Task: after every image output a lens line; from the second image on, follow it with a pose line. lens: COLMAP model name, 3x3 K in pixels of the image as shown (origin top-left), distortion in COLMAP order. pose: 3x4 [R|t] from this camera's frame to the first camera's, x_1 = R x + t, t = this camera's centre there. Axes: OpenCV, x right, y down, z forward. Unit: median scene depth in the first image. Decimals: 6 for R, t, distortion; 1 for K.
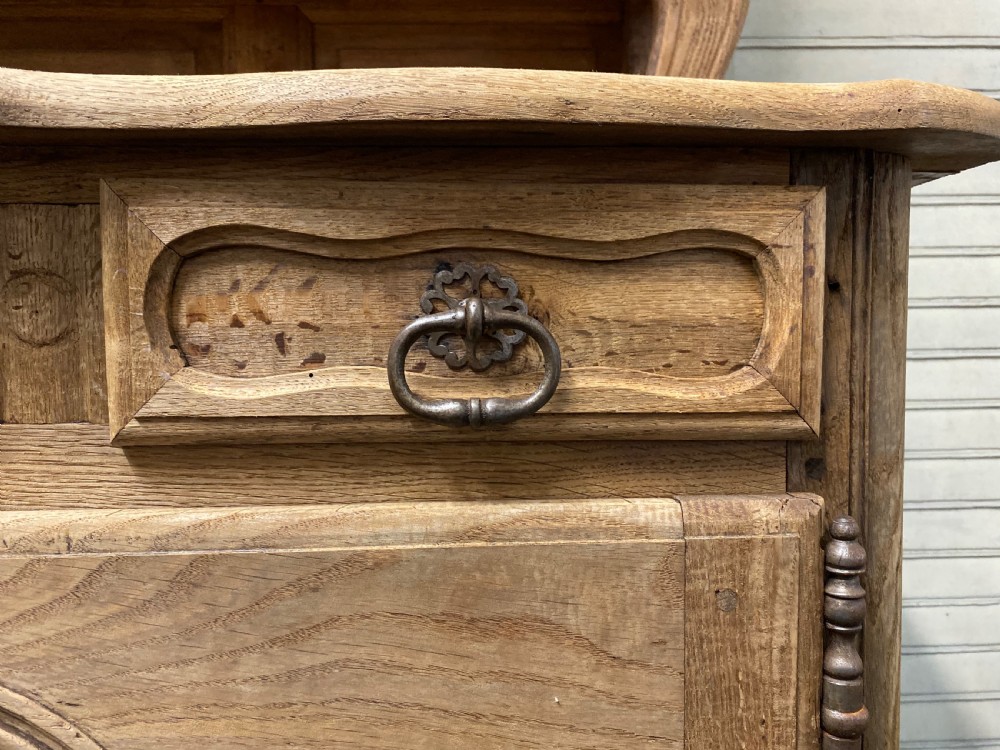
lens RADIAL K [[764.8, 0, 494.2], [0, 764.8, 383.3], [0, 0, 1]] dist [0.014381, -0.003713]
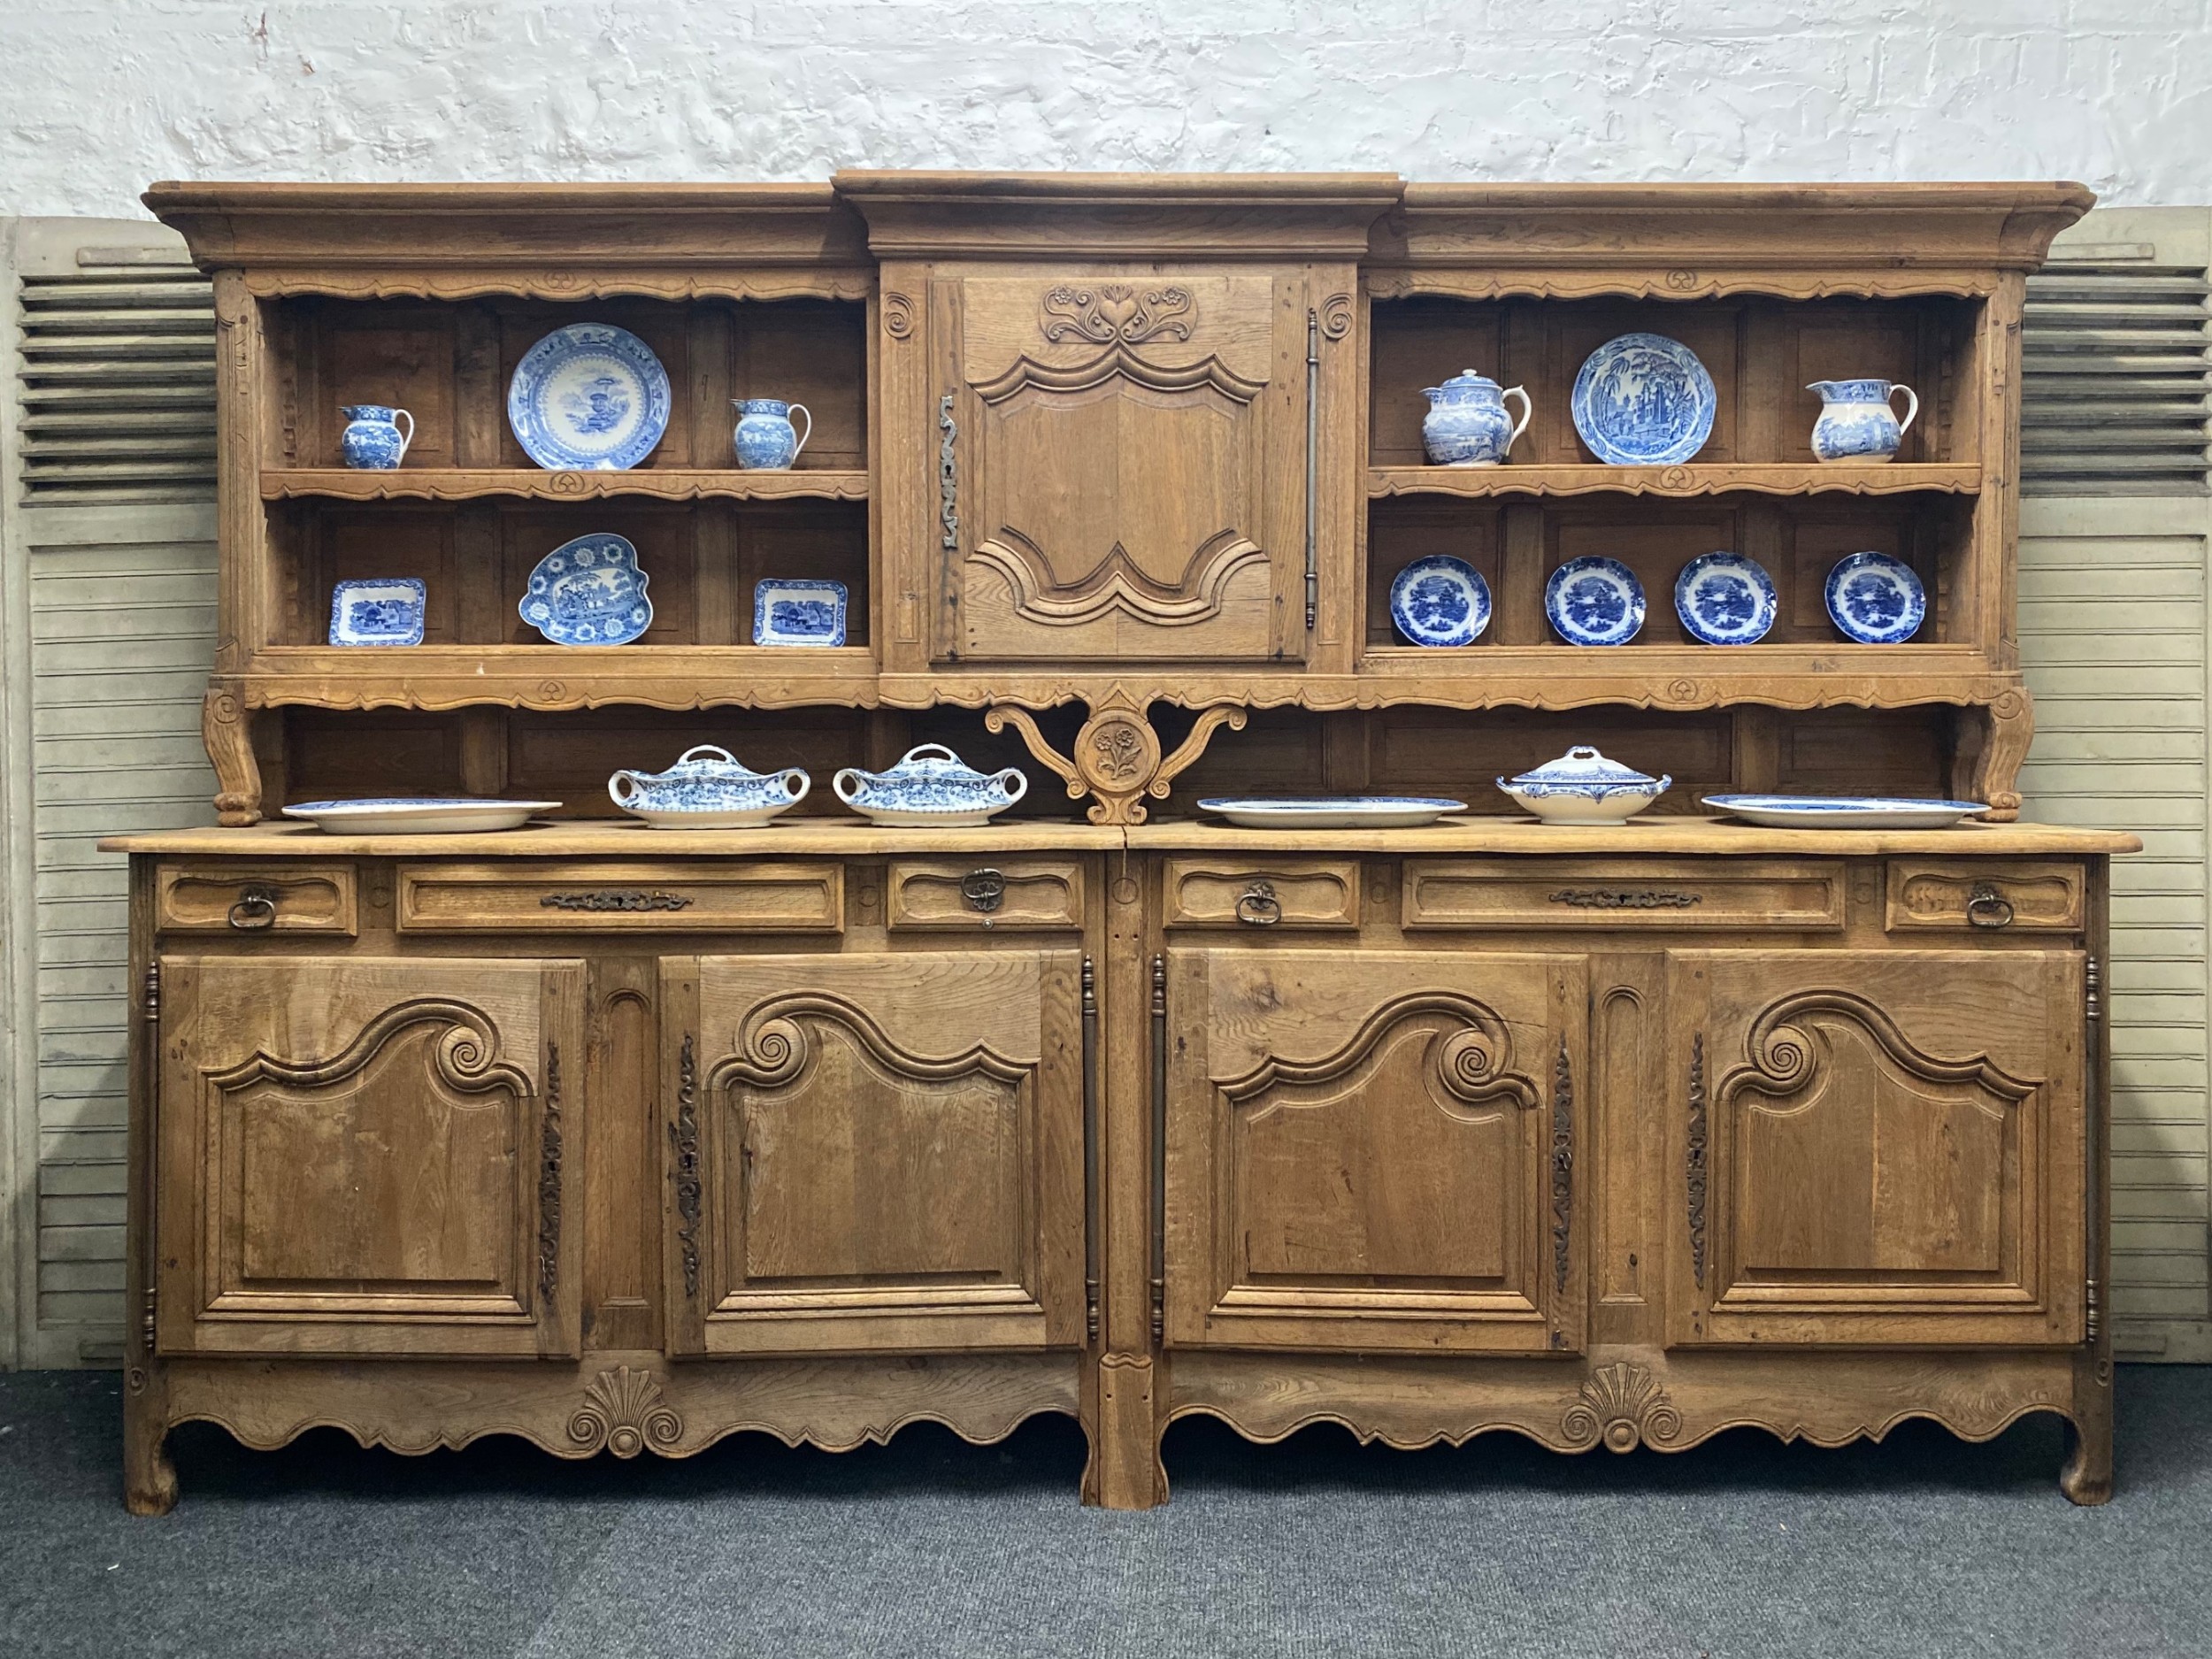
lens RADIAL K [[1611.8, 0, 1142.0], [0, 1611.8, 810.6], [0, 0, 1]] dist [-0.000373, 0.015261]
pose [[0.998955, 0.013496, -0.043662, -3.645661], [-0.016351, 0.997704, -0.065716, 0.065603], [0.042675, 0.066362, 0.996883, -6.730737]]
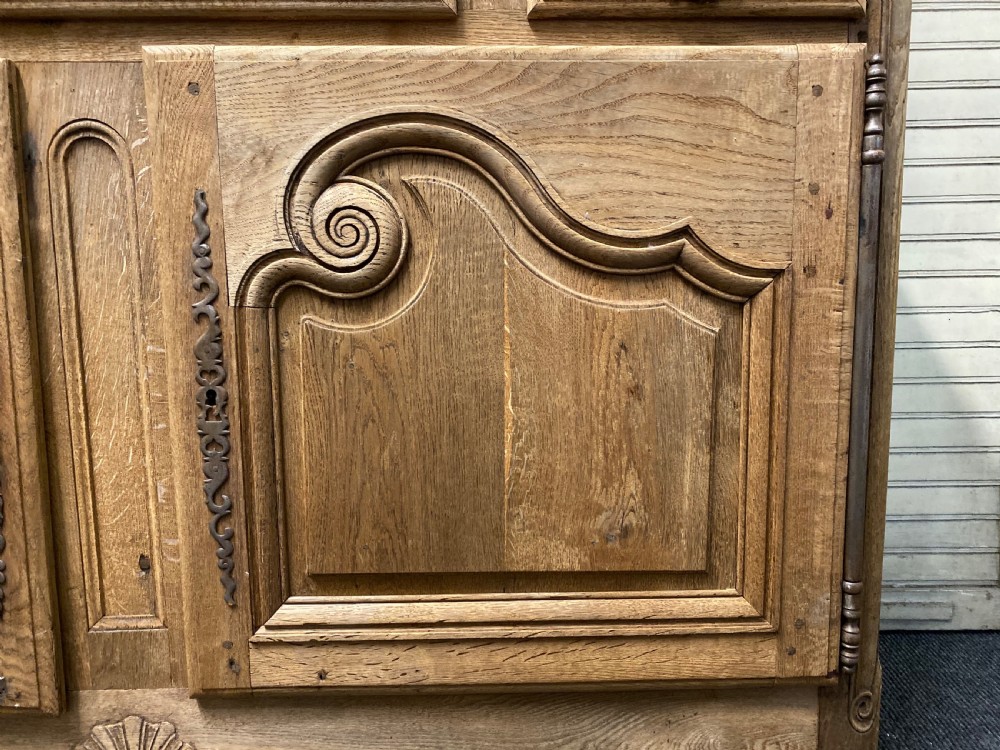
lens RADIAL K [[764.8, 0, 492.0], [0, 764.8, 379.0], [0, 0, 1]] dist [0.014381, -0.003713]
pose [[0.999273, 0.002605, -0.038044, -0.503898], [-0.000450, 0.998400, 0.056553, 0.949946], [0.038130, -0.056494, 0.997675, -1.170140]]
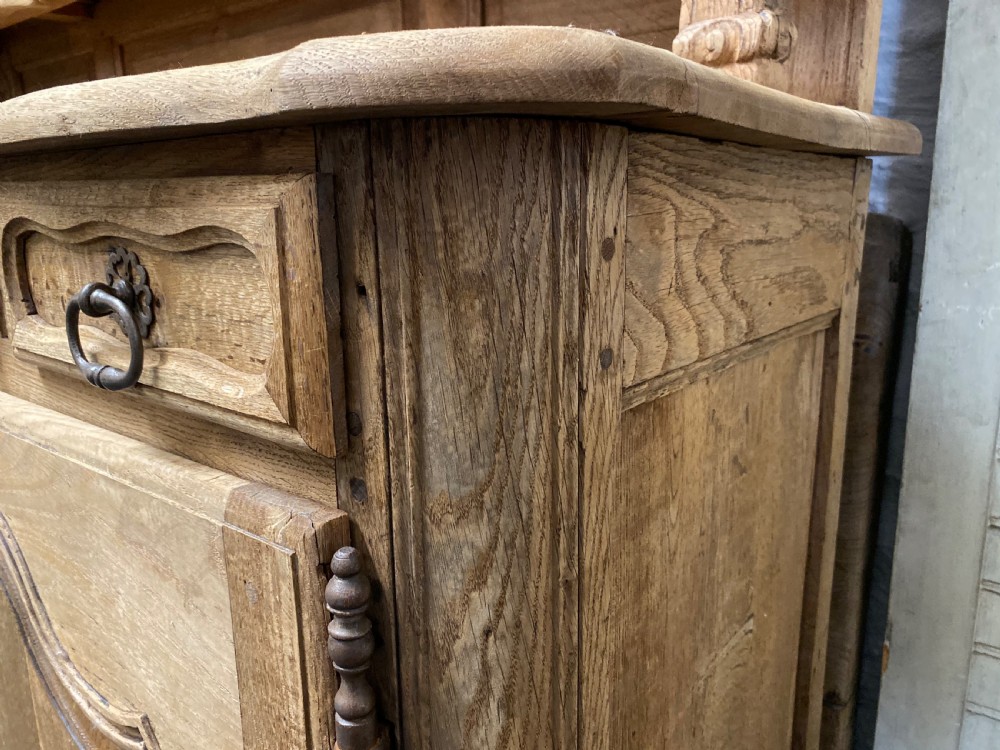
lens RADIAL K [[764.8, 0, 495.6], [0, 764.8, 371.4], [0, 0, 1]] dist [0.014381, -0.003713]
pose [[0.746975, 0.144825, -0.648887, 1.168171], [-0.053228, 0.985881, 0.158765, -0.186900], [0.662719, -0.084055, 0.744136, 0.482875]]
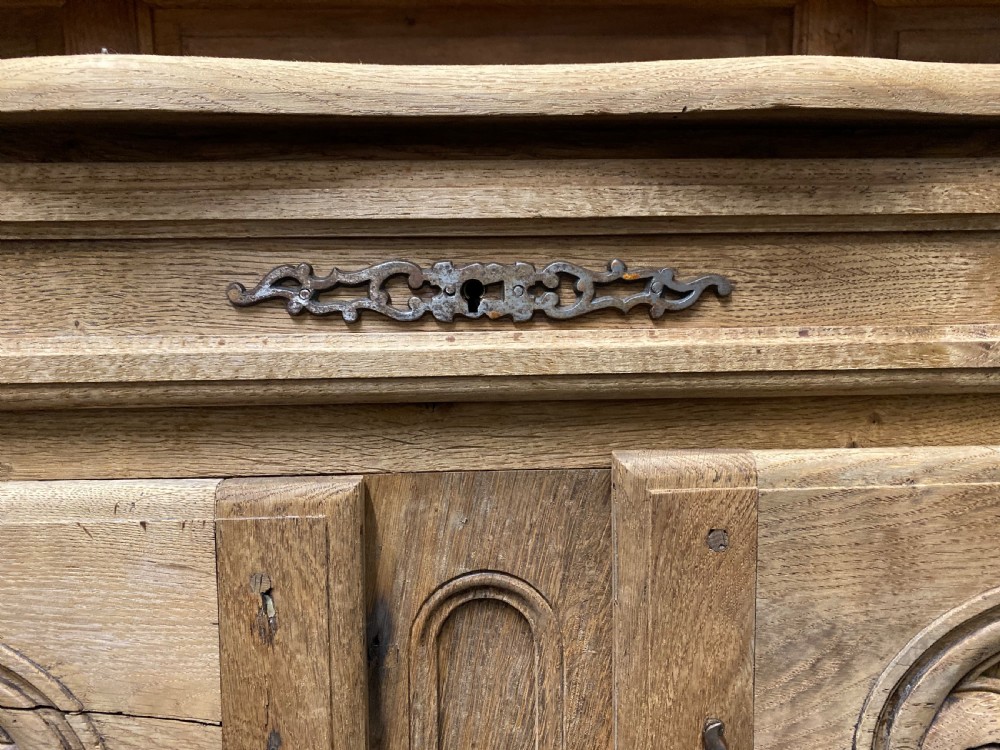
lens RADIAL K [[764.8, 0, 493.5], [0, 764.8, 379.8], [0, 0, 1]] dist [0.014381, -0.003713]
pose [[0.999910, -0.001168, -0.013354, -1.681604], [0.001512, 0.999667, 0.025780, 0.037750], [0.013319, -0.025798, 0.999578, -0.181653]]
